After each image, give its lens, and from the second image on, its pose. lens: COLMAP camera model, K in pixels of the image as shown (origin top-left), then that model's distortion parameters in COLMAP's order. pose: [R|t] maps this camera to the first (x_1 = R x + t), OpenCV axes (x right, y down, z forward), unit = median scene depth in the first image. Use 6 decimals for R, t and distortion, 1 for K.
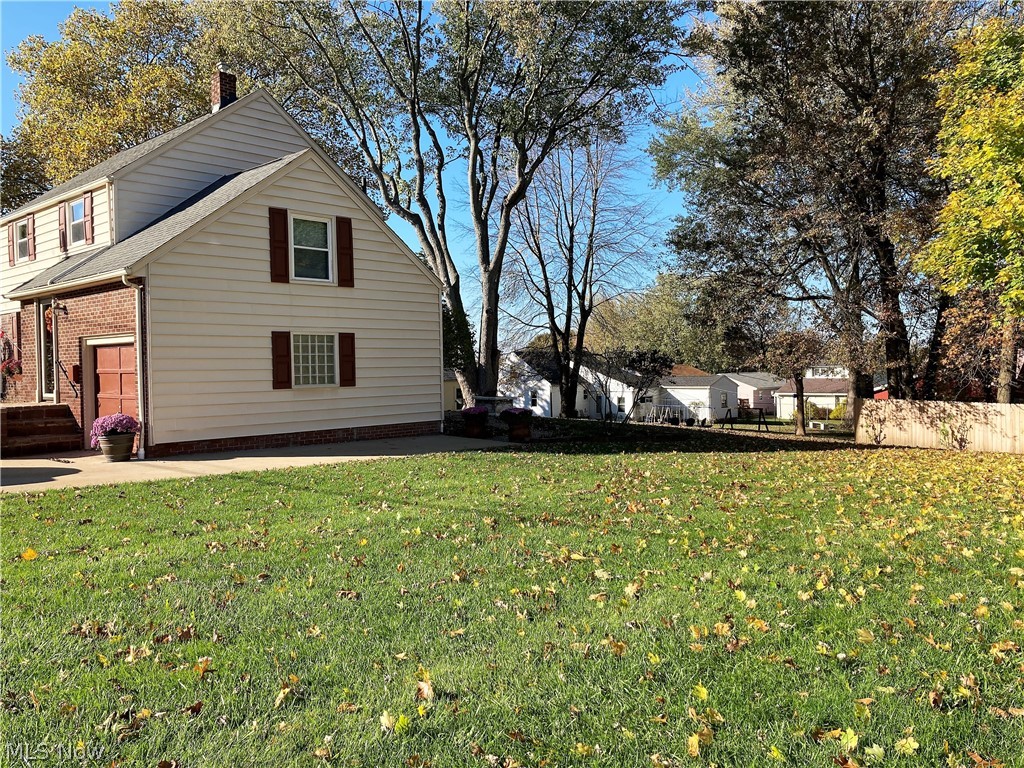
lens RADIAL K [[838.3, 0, 508.9], [0, 838.3, 380.5], [0, 0, 1]] dist [0.057260, -0.093976]
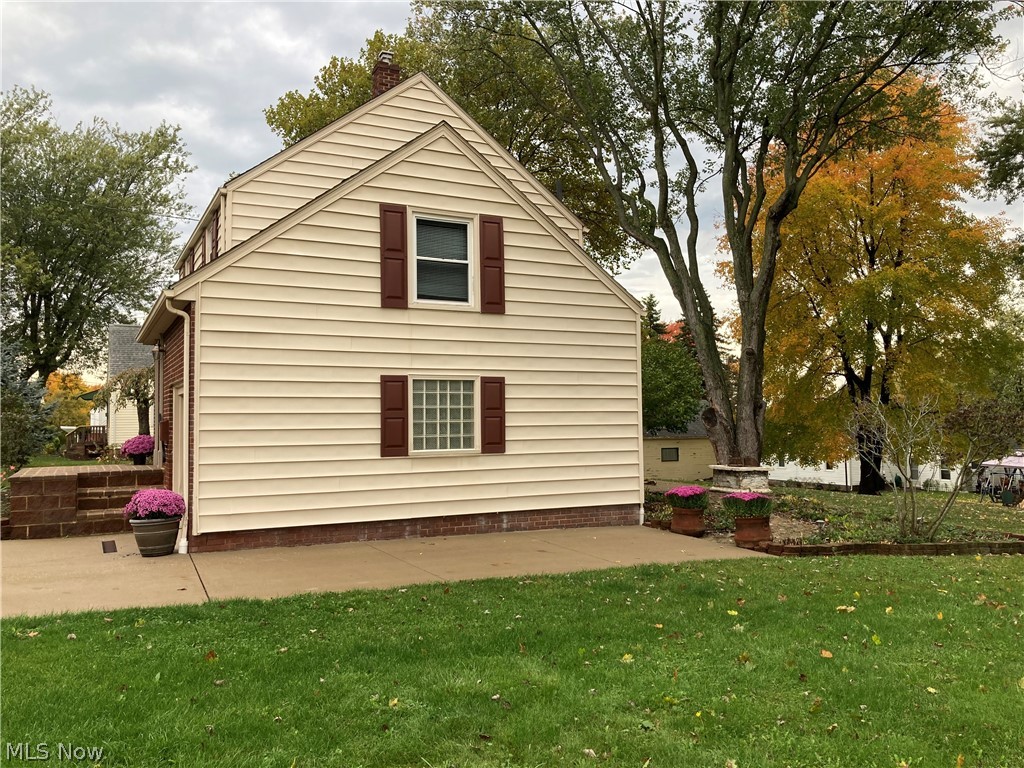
lens RADIAL K [[838.3, 0, 508.9], [0, 838.3, 380.5], [0, 0, 1]] dist [0.057260, -0.093976]
pose [[0.941991, -0.008605, -0.335529, 0.057119], [-0.011991, 0.998170, -0.059265, -0.012004], [0.335425, 0.059851, 0.940164, 0.344633]]
